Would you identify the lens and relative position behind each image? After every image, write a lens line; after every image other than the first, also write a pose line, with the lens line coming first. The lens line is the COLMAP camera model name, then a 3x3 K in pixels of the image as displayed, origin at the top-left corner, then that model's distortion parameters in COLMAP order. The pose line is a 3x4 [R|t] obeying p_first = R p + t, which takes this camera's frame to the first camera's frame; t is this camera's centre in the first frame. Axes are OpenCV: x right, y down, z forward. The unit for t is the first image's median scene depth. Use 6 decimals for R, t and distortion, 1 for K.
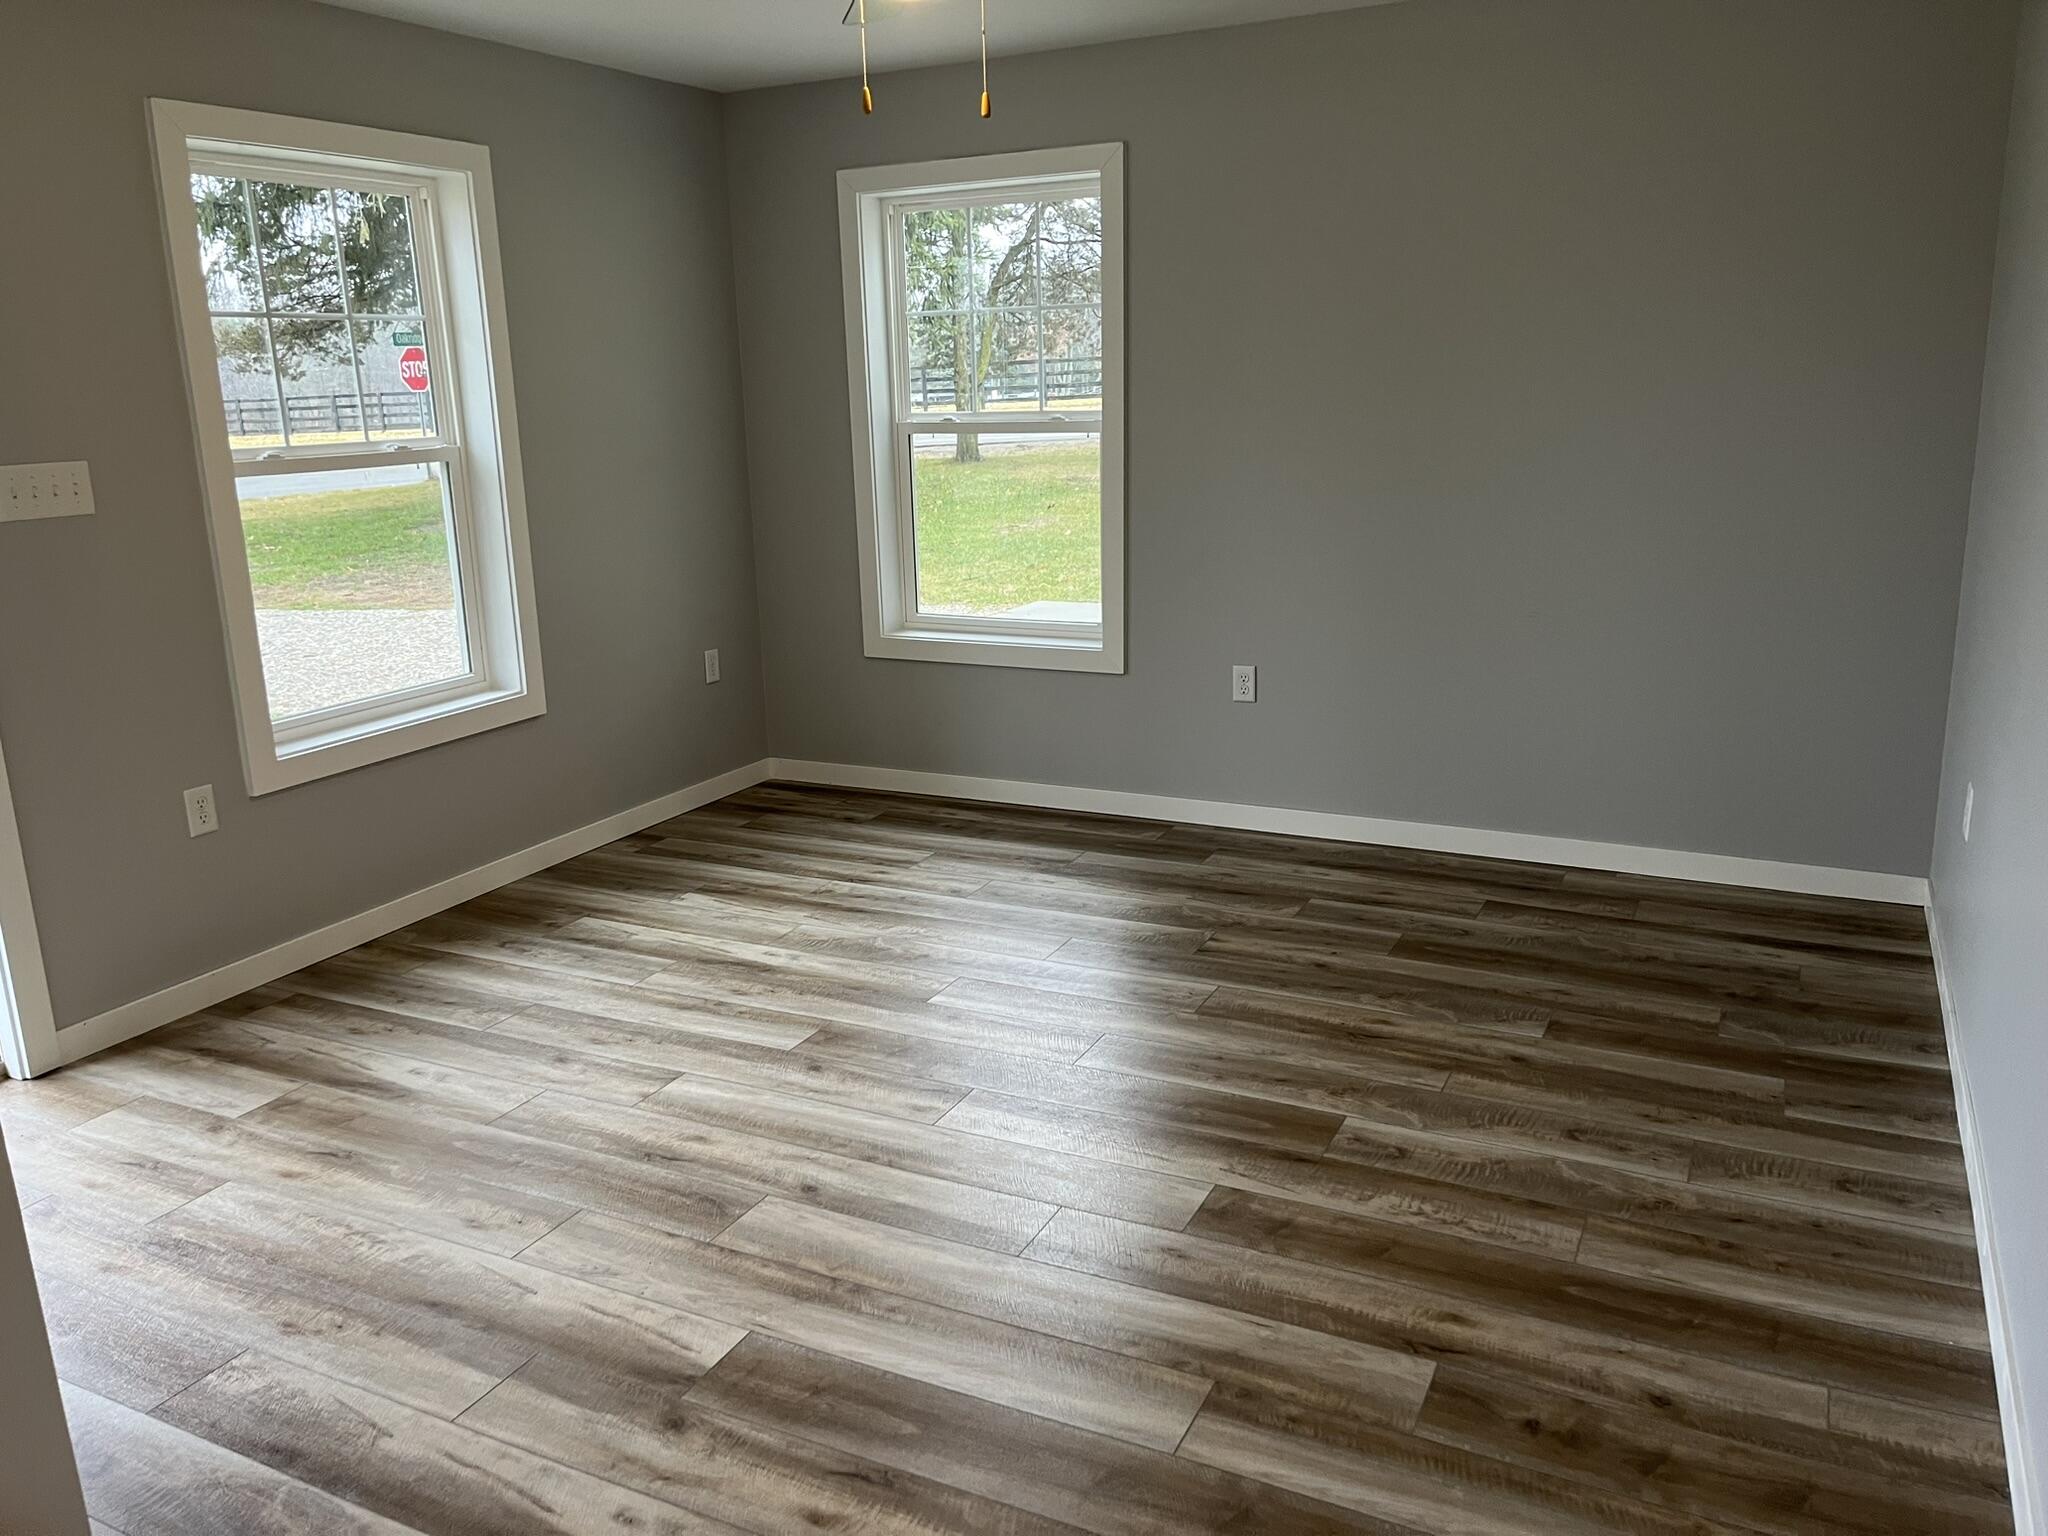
lens RADIAL K [[1579.9, 0, 1029.0], [0, 1579.9, 741.5], [0, 0, 1]] dist [-0.001132, -0.005432]
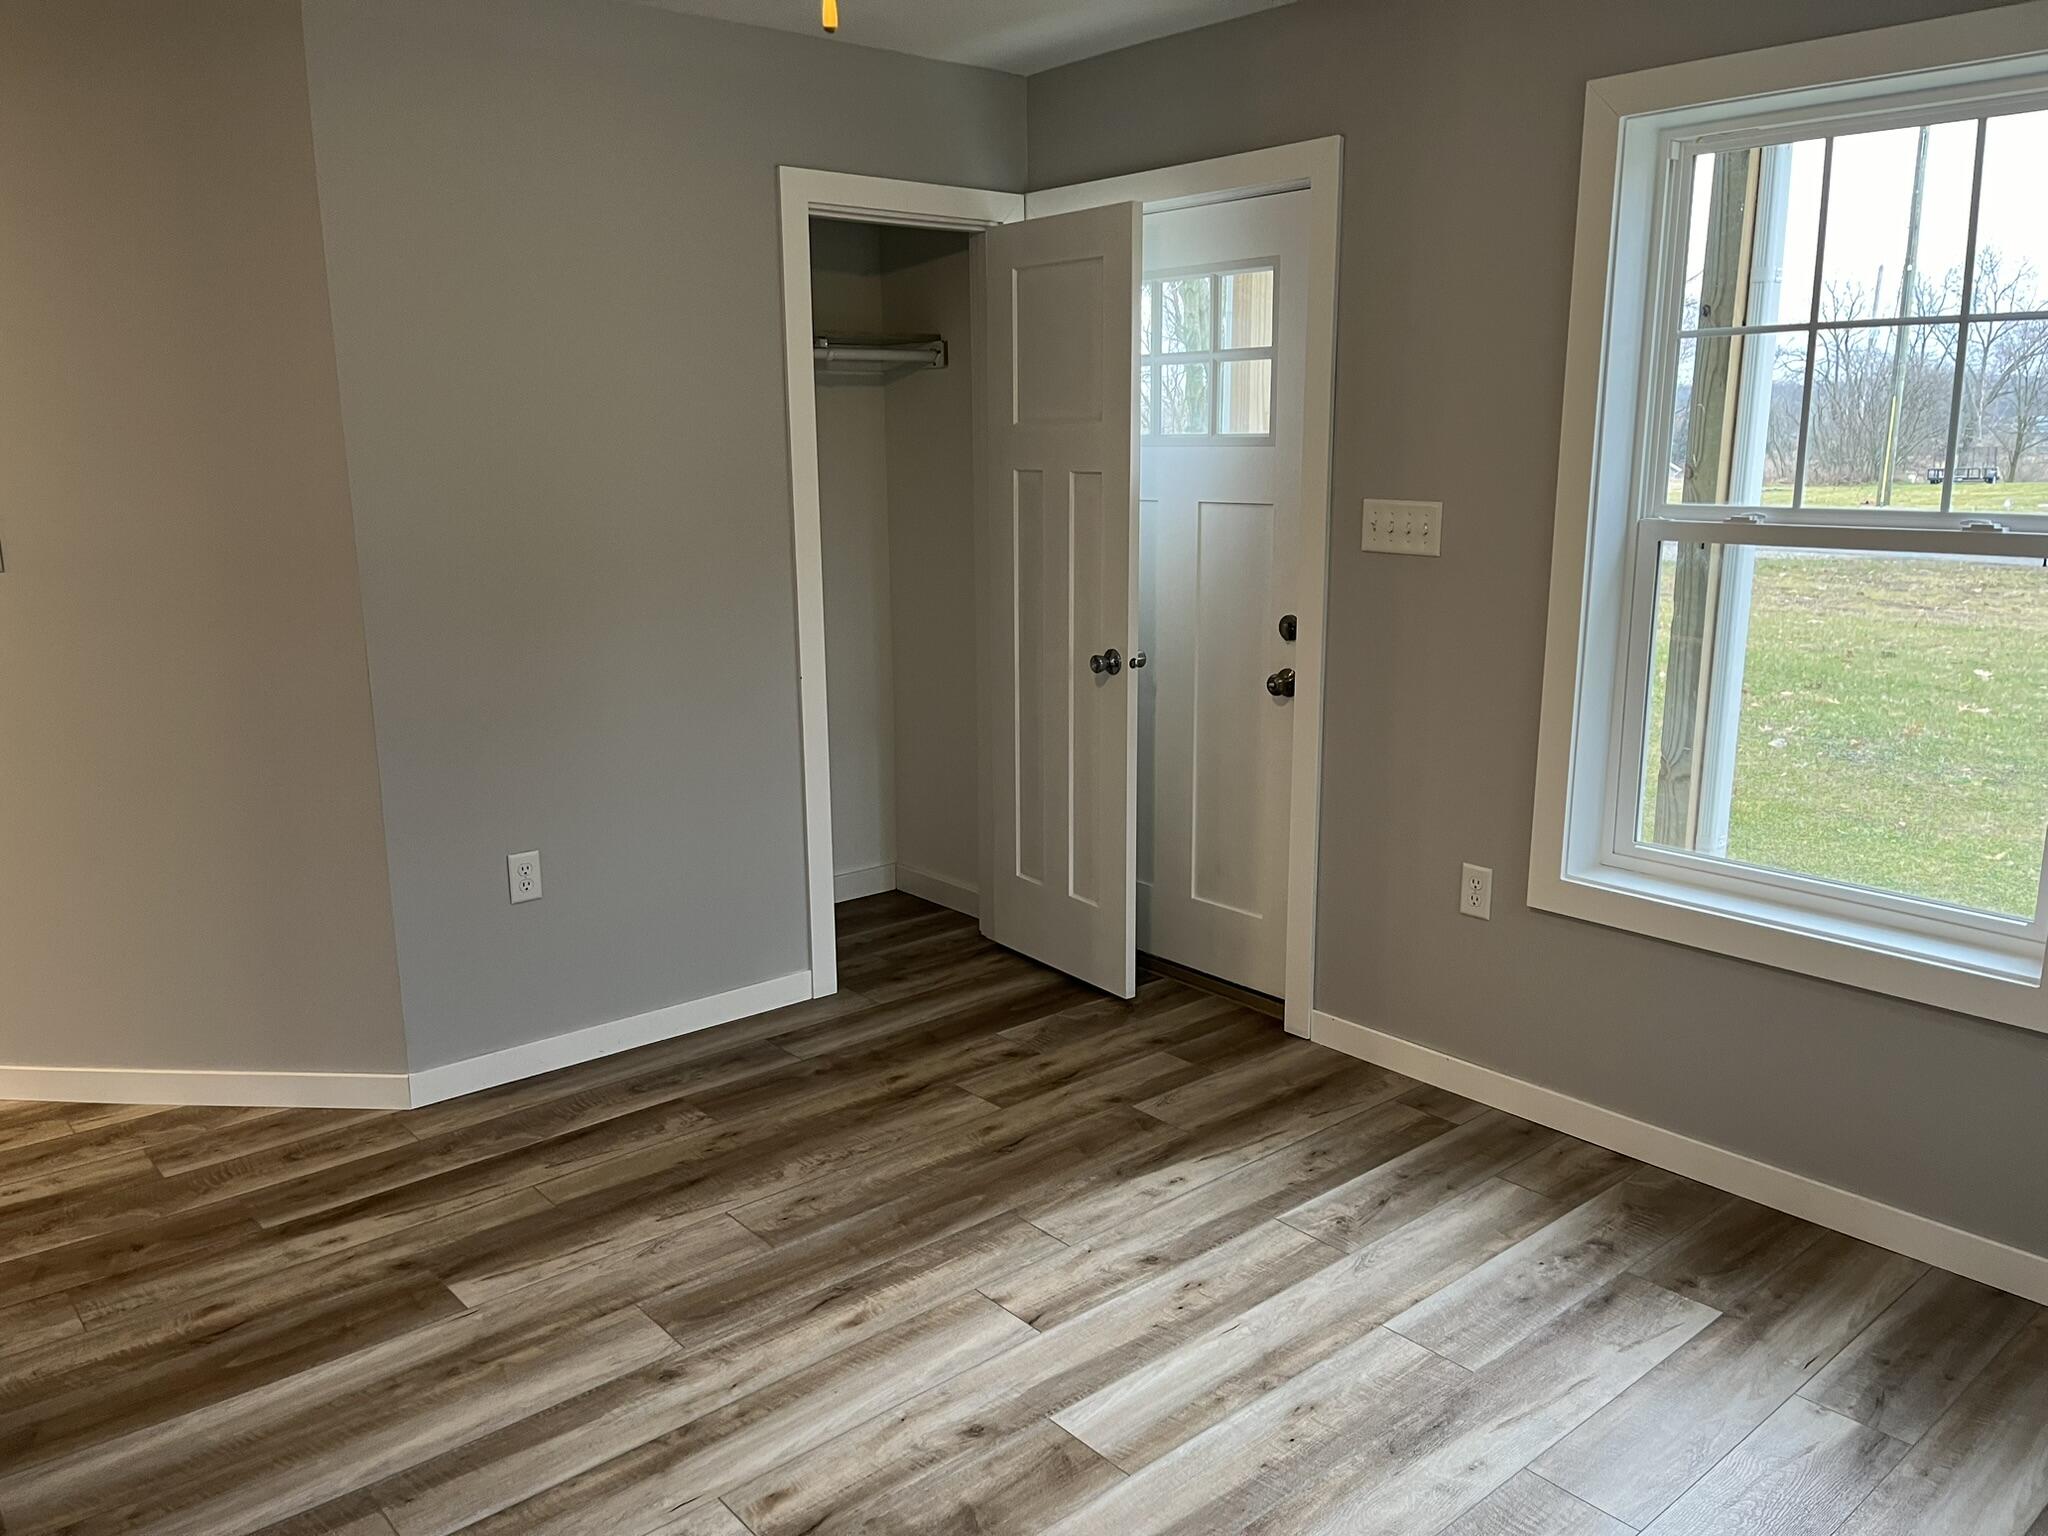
lens RADIAL K [[1543.3, 0, 1024.0], [0, 1543.3, 768.0], [0, 0, 1]] dist [0.004008, -0.001992]
pose [[-0.389637, 0.228055, -0.892286, 0.367468], [-0.195138, 0.926414, 0.321990, -0.266544], [0.900058, 0.299578, -0.316463, 1.061802]]
